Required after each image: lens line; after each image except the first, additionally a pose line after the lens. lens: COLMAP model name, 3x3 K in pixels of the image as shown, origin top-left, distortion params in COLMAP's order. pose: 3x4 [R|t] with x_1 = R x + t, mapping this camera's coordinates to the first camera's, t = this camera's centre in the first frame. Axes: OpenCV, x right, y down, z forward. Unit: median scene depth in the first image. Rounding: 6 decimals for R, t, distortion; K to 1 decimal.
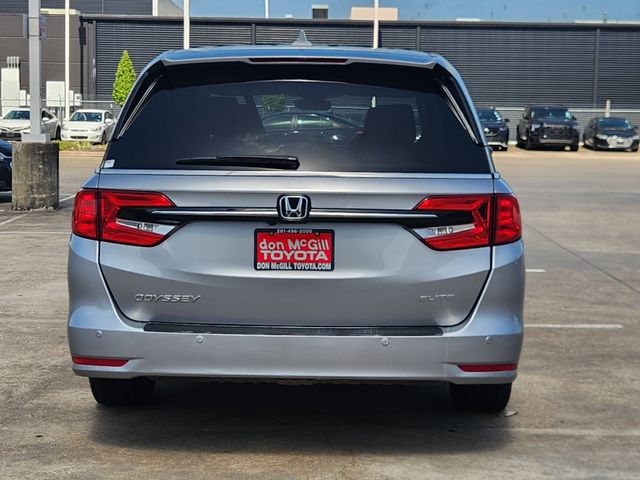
lens RADIAL K [[1229.8, 0, 320.0], [0, 1229.8, 240.0], [0, 0, 1]] dist [0.057464, 0.096779]
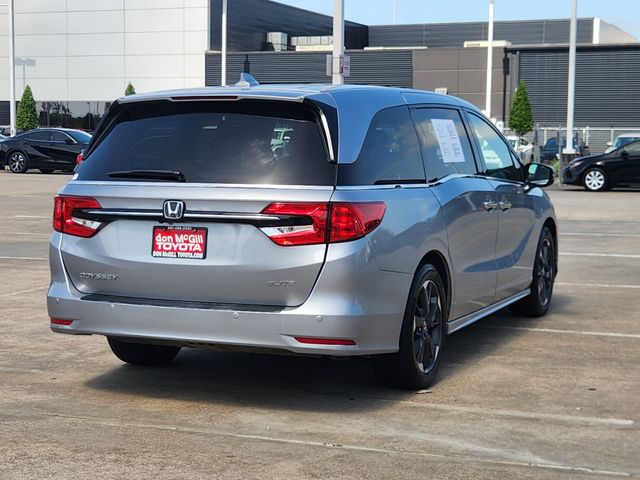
lens RADIAL K [[1229.8, 0, 320.0], [0, 1229.8, 240.0], [0, 0, 1]] dist [0.057464, 0.096779]
pose [[0.922946, 0.023140, -0.384234, 0.614150], [-0.031535, 0.999382, -0.015561, 0.020812], [0.383636, 0.026478, 0.923105, -0.153752]]
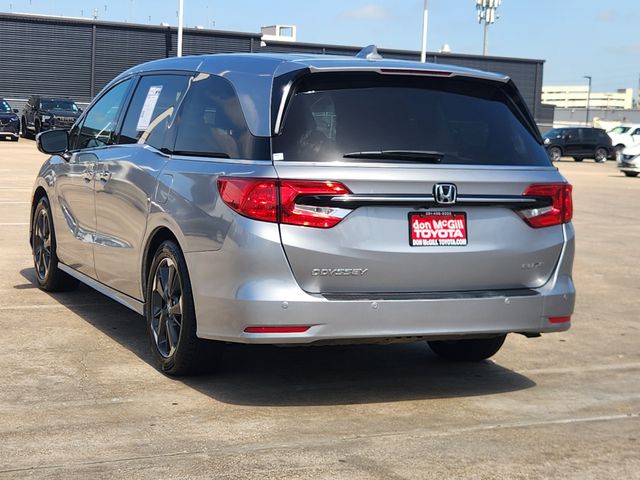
lens RADIAL K [[1193.0, 0, 320.0], [0, 1193.0, 240.0], [0, 0, 1]] dist [0.026079, 0.246885]
pose [[0.910996, -0.019486, 0.411954, -0.605338], [0.015431, 0.999794, 0.013168, 0.001607], [-0.412125, -0.005639, 0.911110, -0.026701]]
